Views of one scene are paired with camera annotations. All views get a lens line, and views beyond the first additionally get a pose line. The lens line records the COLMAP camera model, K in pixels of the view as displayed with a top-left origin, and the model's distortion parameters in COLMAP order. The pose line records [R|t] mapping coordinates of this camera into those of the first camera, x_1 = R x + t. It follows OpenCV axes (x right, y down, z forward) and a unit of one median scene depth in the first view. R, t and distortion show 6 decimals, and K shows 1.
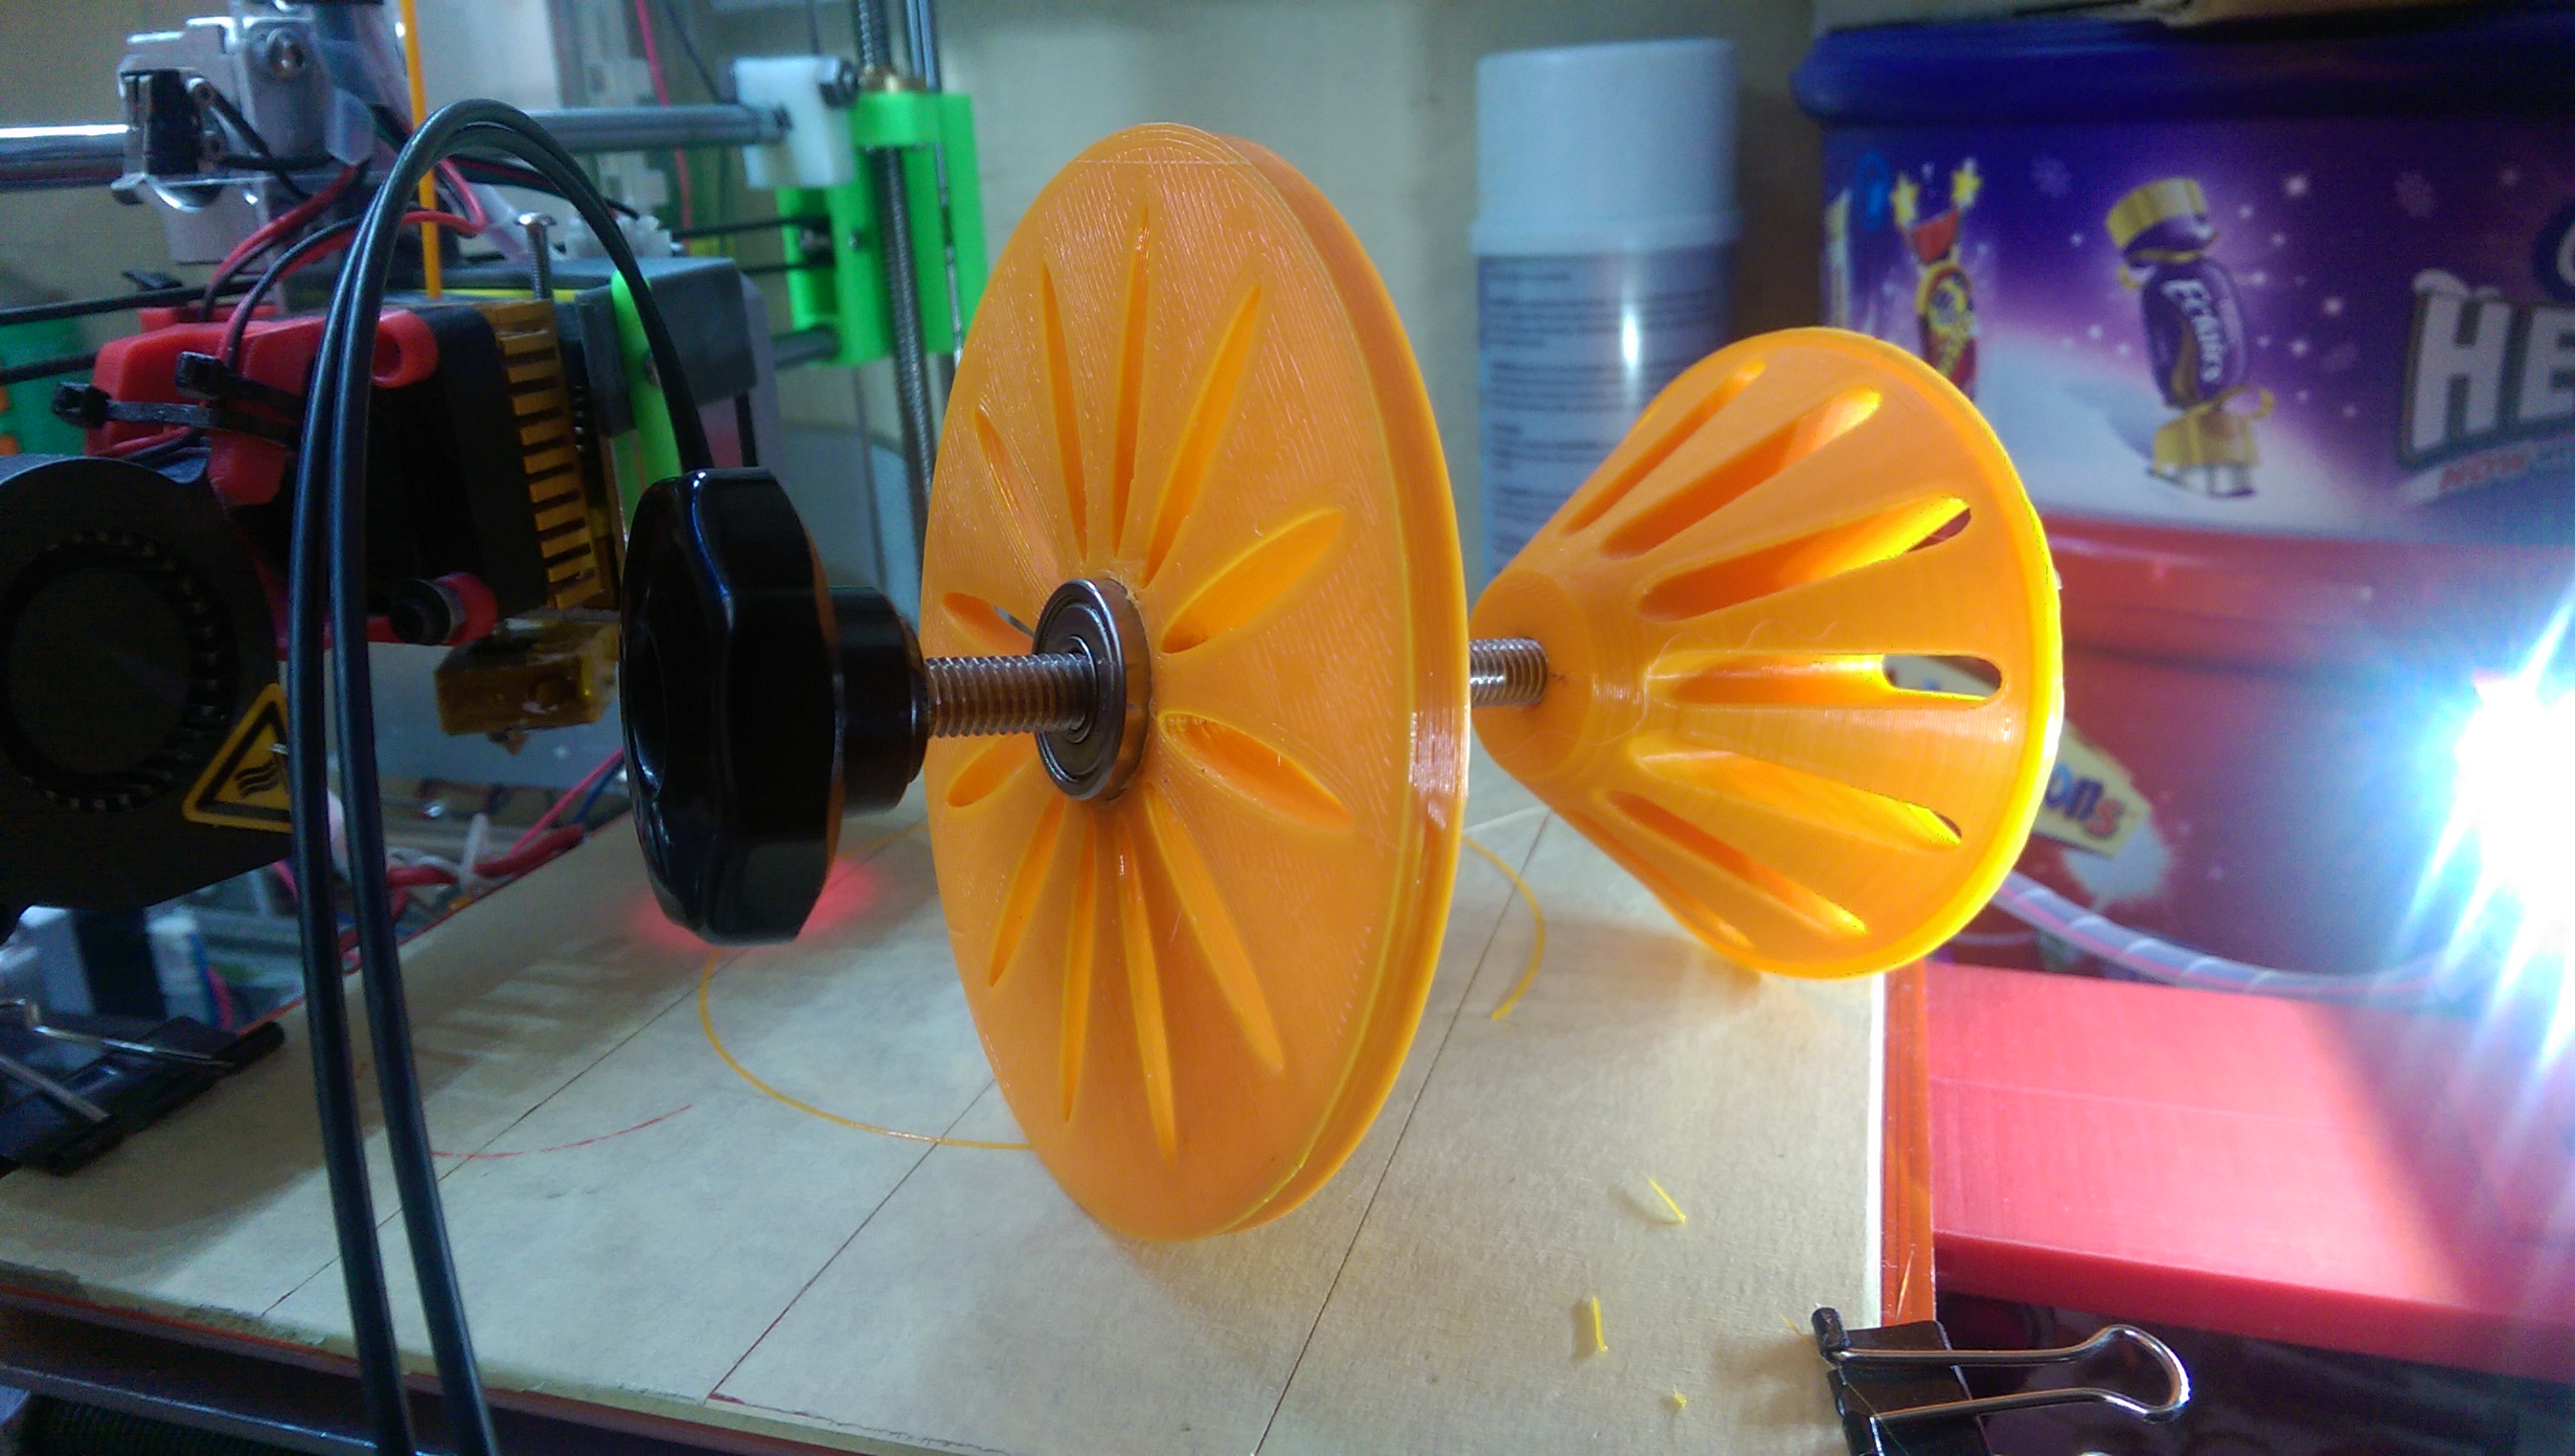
lens RADIAL K [[1913.3, 0, 1269.0], [0, 1913.3, 723.1], [0, 0, 1]] dist [0.106661, -0.187146]
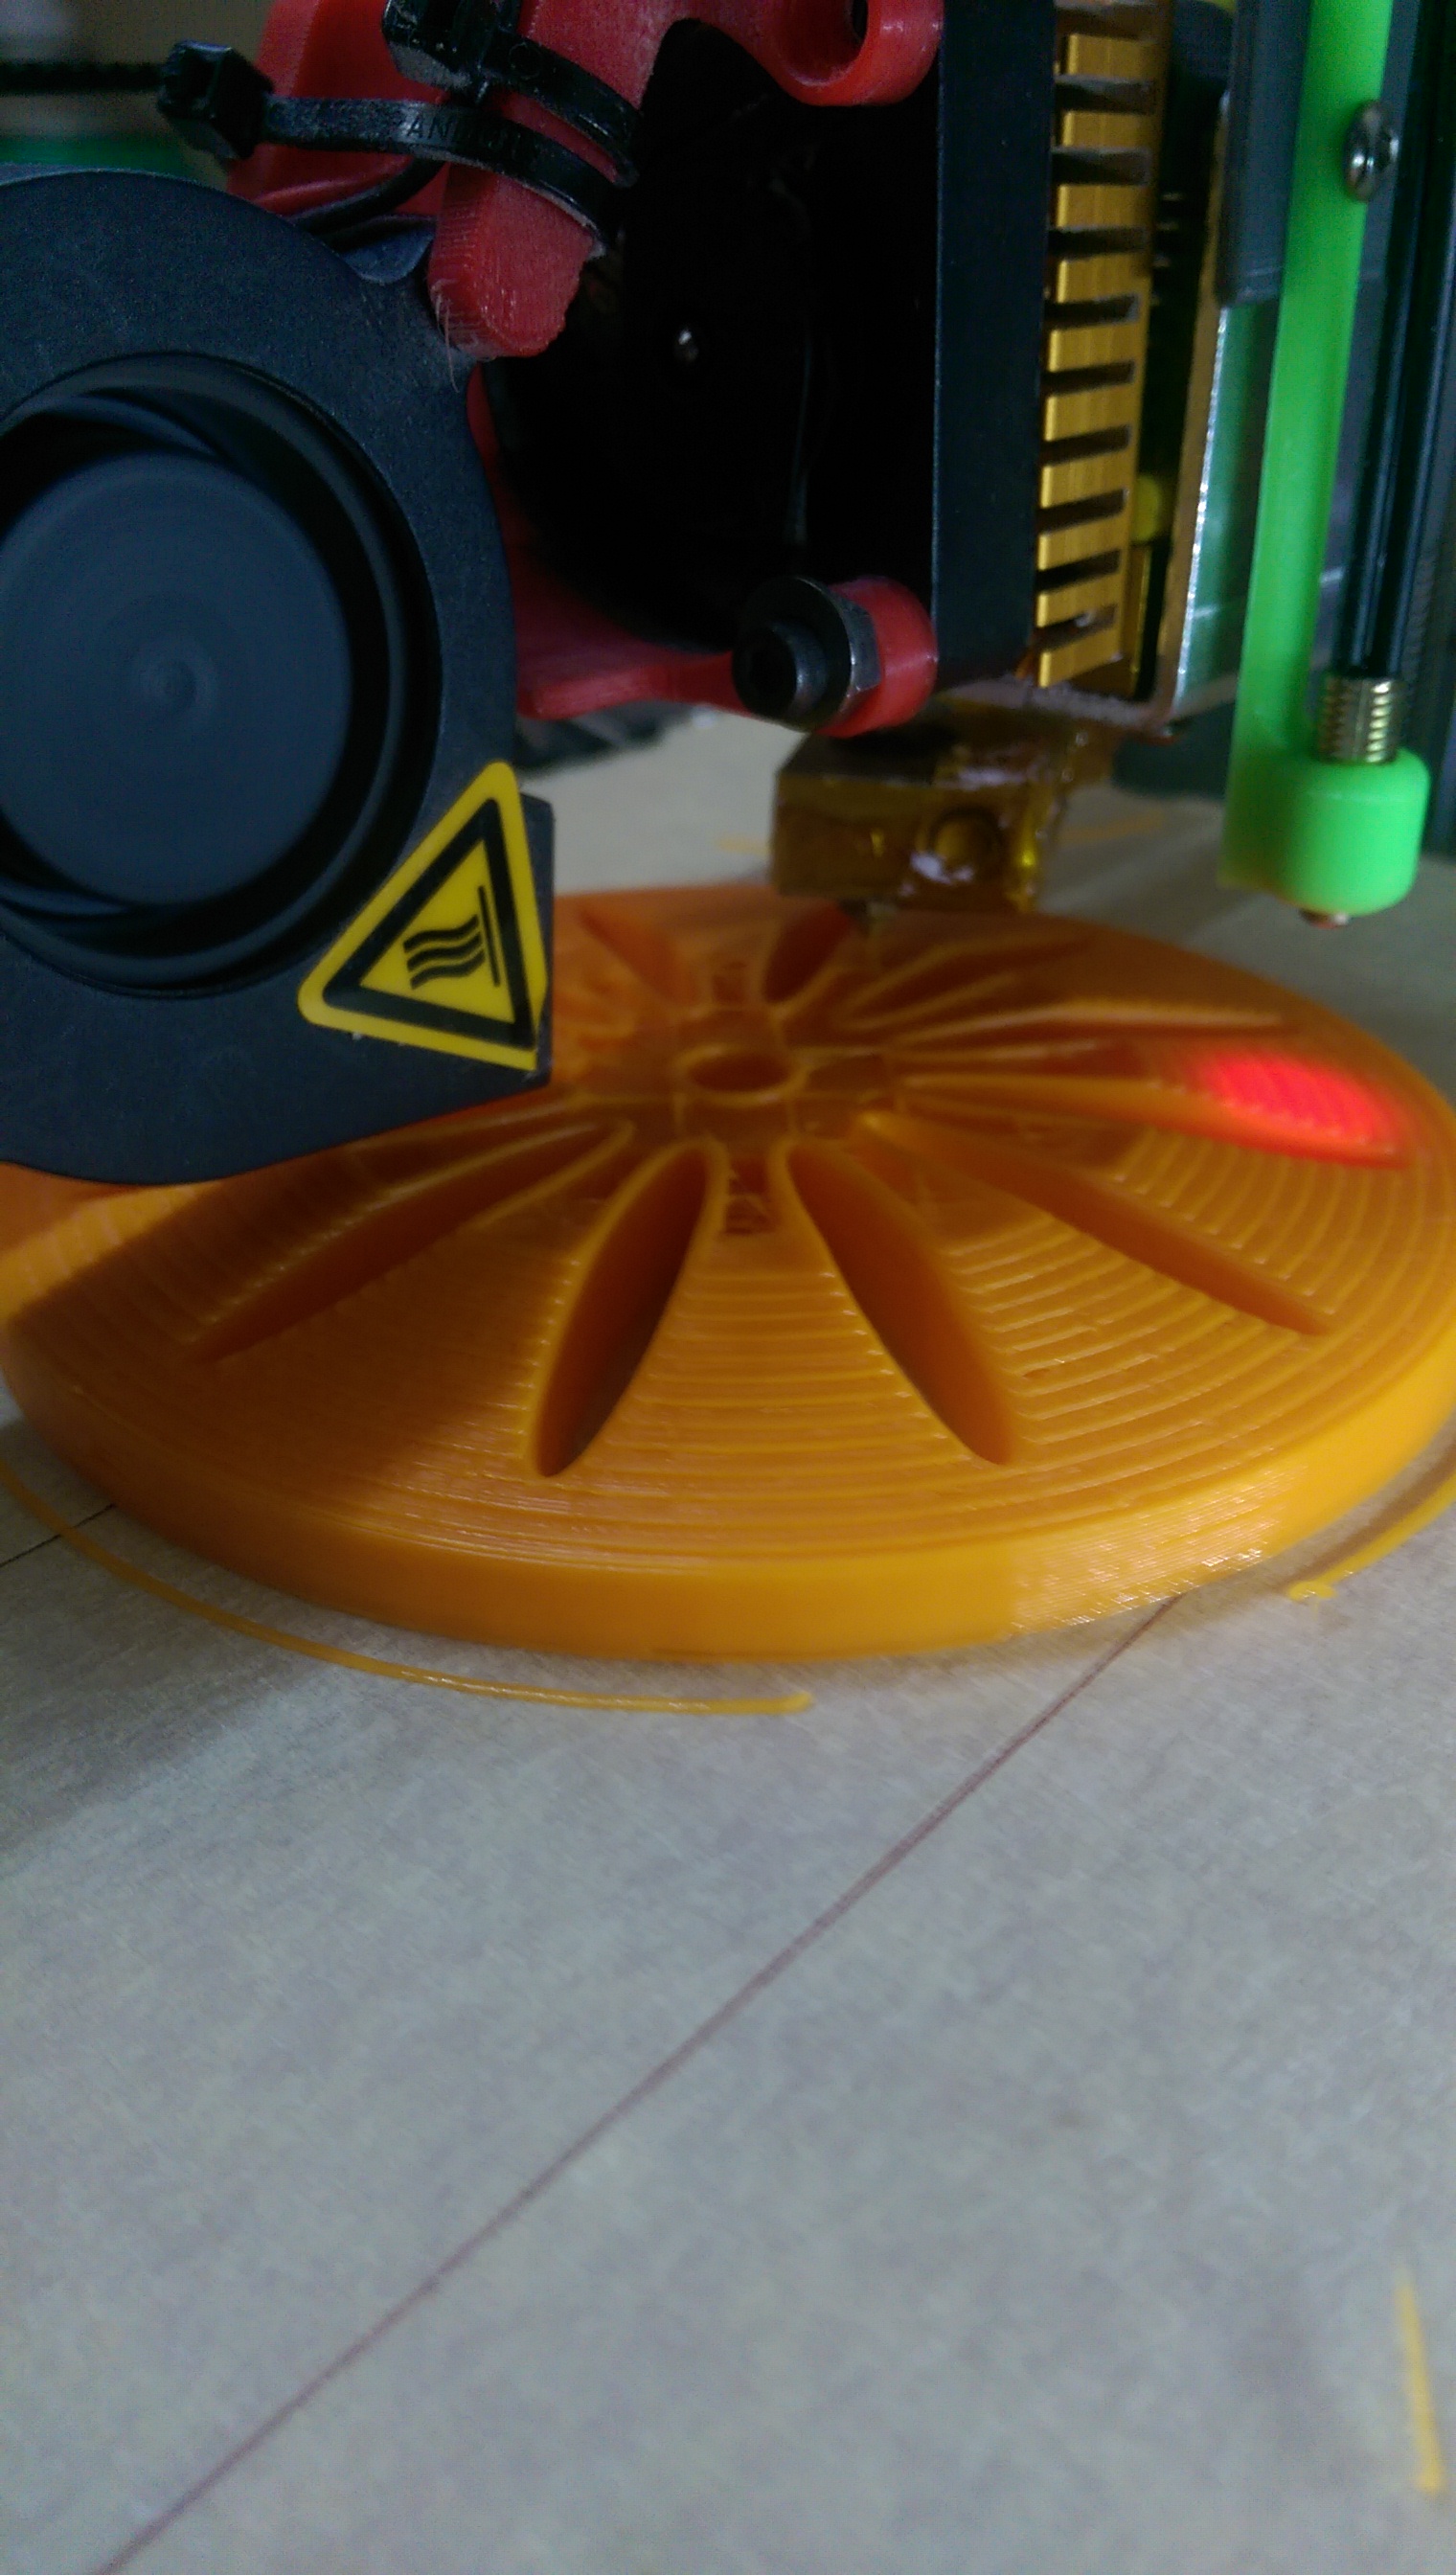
lens RADIAL K [[1913.3, 0, 728.0], [0, 1913.3, 1287.5], [0, 0, 1]] dist [0.106661, -0.187146]
pose [[0.910107, 0.248413, -0.331657, -0.256459], [-0.167497, 0.952621, 0.253887, -0.026649], [0.379012, -0.175513, 0.908595, 0.537998]]
